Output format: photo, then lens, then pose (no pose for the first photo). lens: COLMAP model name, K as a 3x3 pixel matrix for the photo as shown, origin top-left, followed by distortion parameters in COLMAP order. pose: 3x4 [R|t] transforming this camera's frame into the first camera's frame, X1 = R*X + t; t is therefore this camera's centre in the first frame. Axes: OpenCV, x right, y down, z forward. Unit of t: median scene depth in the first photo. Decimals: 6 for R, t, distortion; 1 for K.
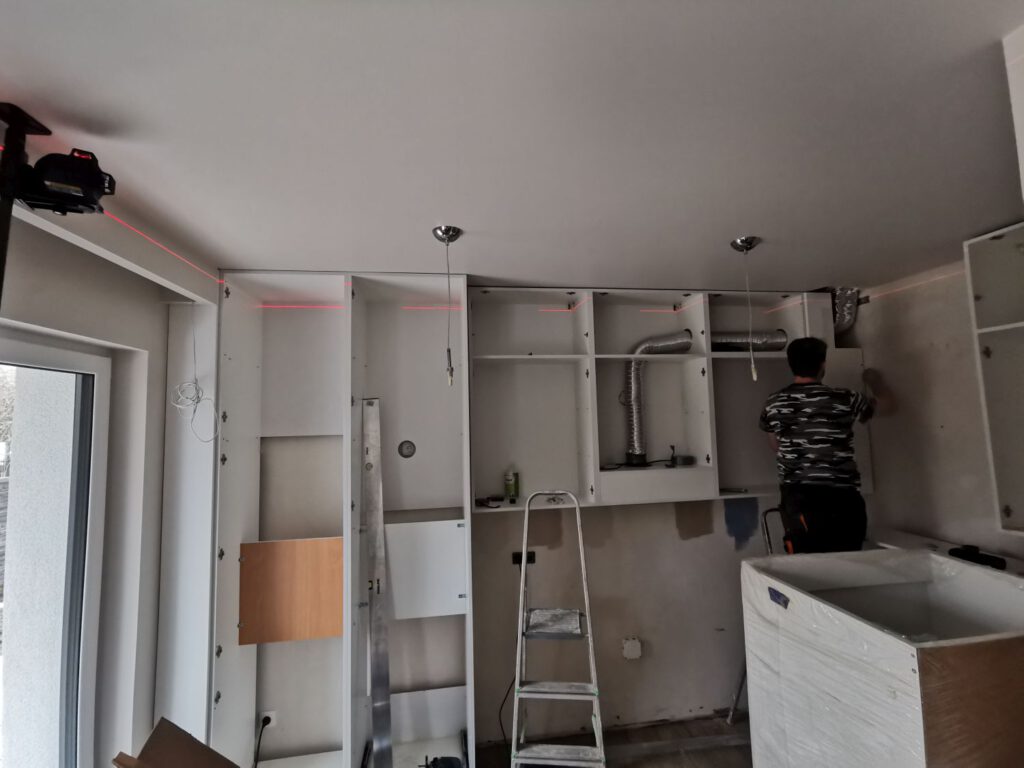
lens RADIAL K [[474.1, 0, 508.5], [0, 474.1, 381.6], [0, 0, 1]] dist [-0.012959, 0.016830]
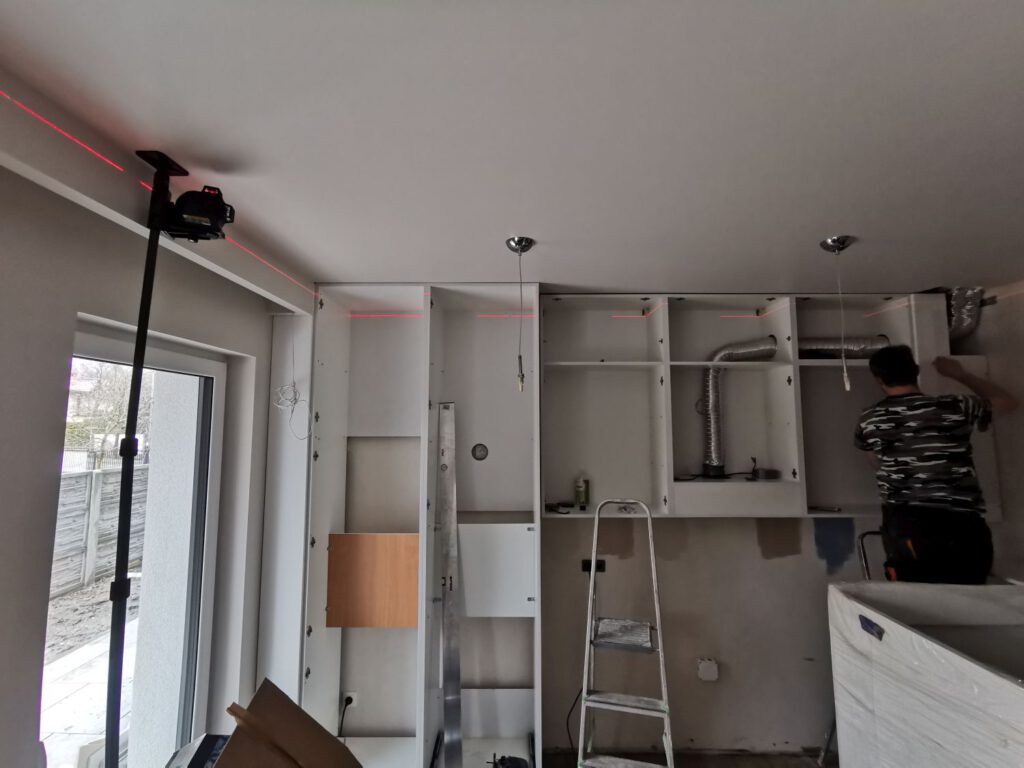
lens RADIAL K [[474.1, 0, 508.5], [0, 474.1, 381.6], [0, 0, 1]] dist [-0.012959, 0.016830]
pose [[0.987778, 0.010516, -0.155515, 0.007087], [-0.012414, 0.999860, -0.011236, -0.000871], [0.155375, 0.013030, 0.987770, -0.014808]]
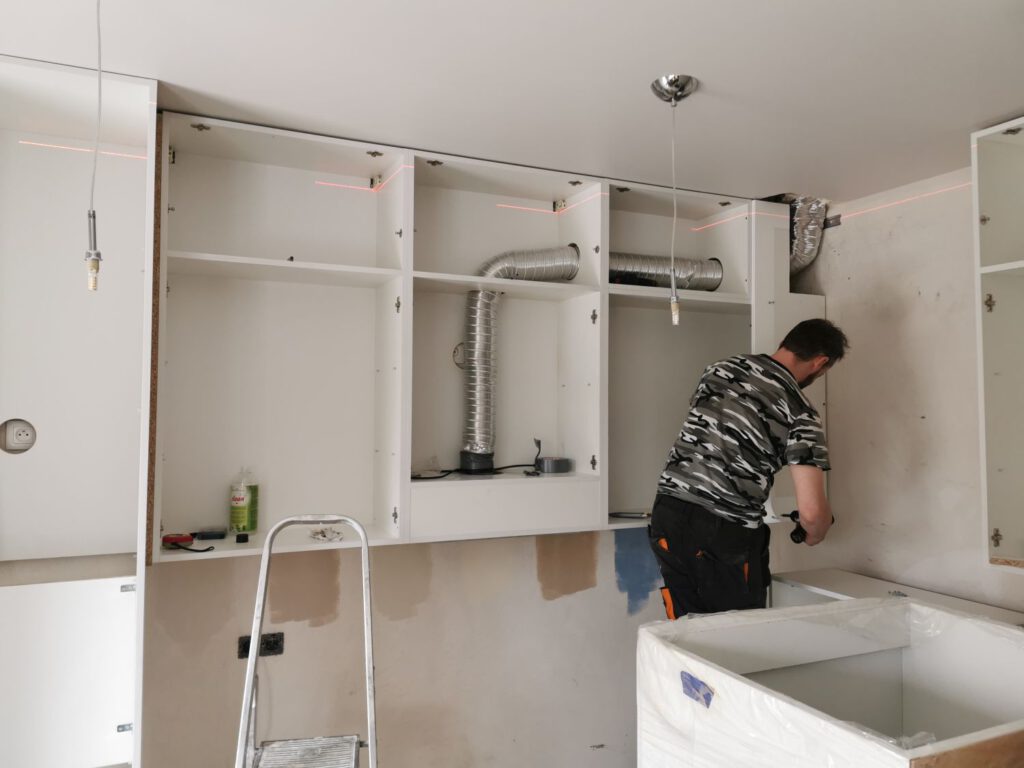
lens RADIAL K [[775.4, 0, 512.0], [0, 775.4, 384.0], [0, 0, 1]] dist [0.059882, -0.071499]
pose [[0.958187, 0.041337, 0.283140, 0.044843], [-0.051800, 0.998220, 0.029564, 0.043221], [-0.281414, -0.042994, 0.958623, 0.102283]]
